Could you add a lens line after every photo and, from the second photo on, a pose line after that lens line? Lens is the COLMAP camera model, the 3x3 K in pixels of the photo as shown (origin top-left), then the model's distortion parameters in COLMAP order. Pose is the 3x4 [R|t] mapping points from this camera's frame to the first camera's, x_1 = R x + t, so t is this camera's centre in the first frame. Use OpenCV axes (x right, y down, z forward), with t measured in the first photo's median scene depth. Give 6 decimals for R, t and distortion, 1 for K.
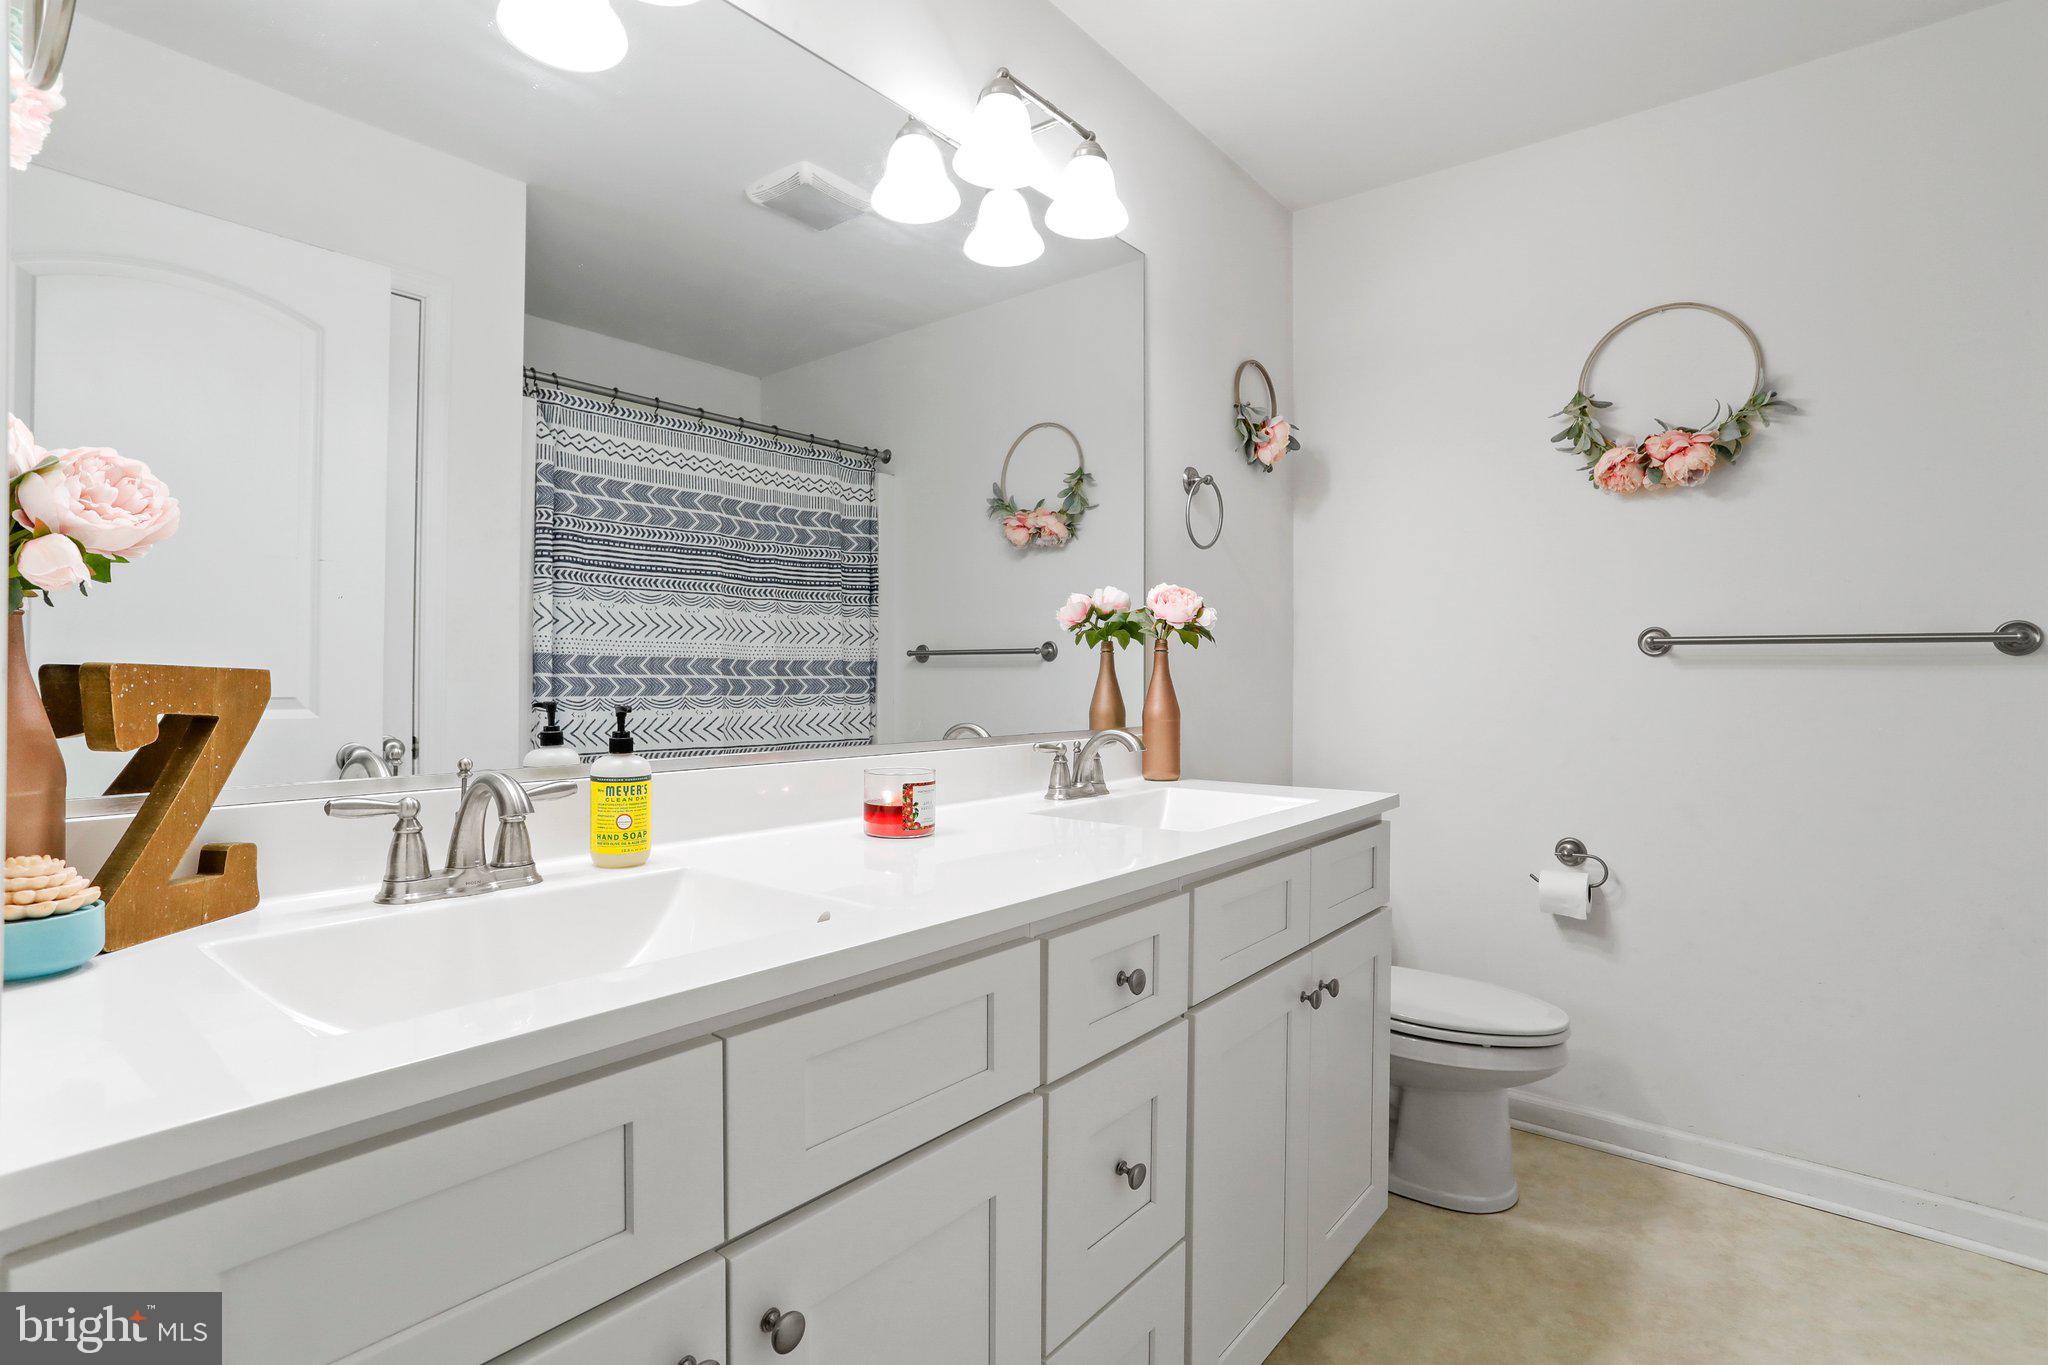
lens RADIAL K [[998.1, 0, 1024.5], [0, 998.1, 680.4], [0, 0, 1]] dist [-0.054192, 0.026714]
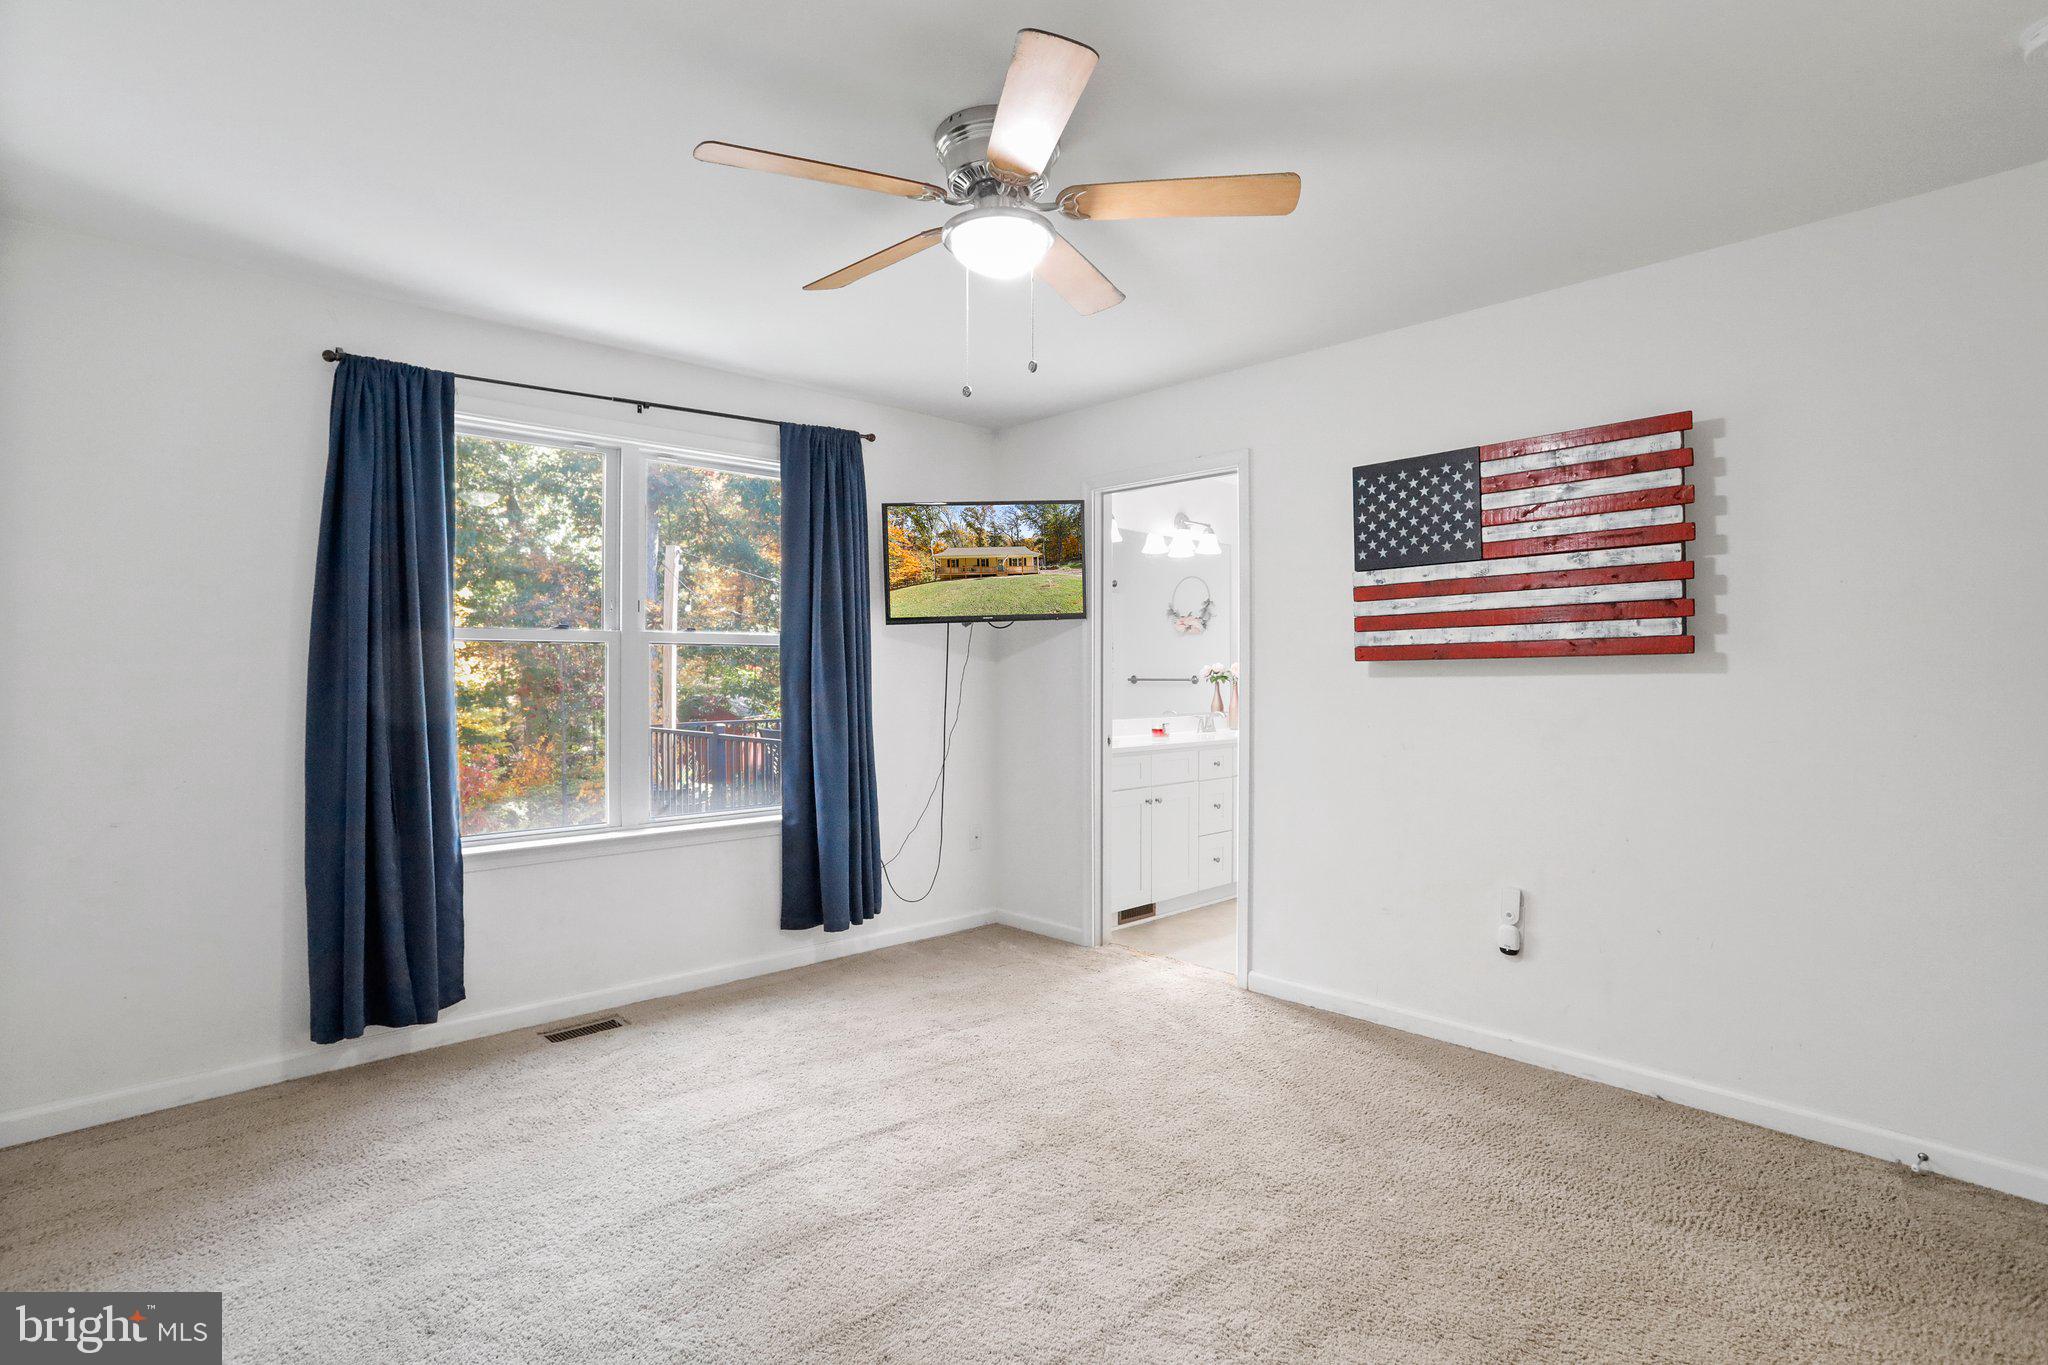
lens RADIAL K [[998.1, 0, 1025.0], [0, 998.1, 679.1], [0, 0, 1]] dist [-0.054192, 0.026714]
pose [[0.991081, -0.005434, -0.133150, -0.083025], [0.005658, 0.999983, 0.001302, -0.052264], [0.133141, -0.002044, 0.991095, -1.910381]]
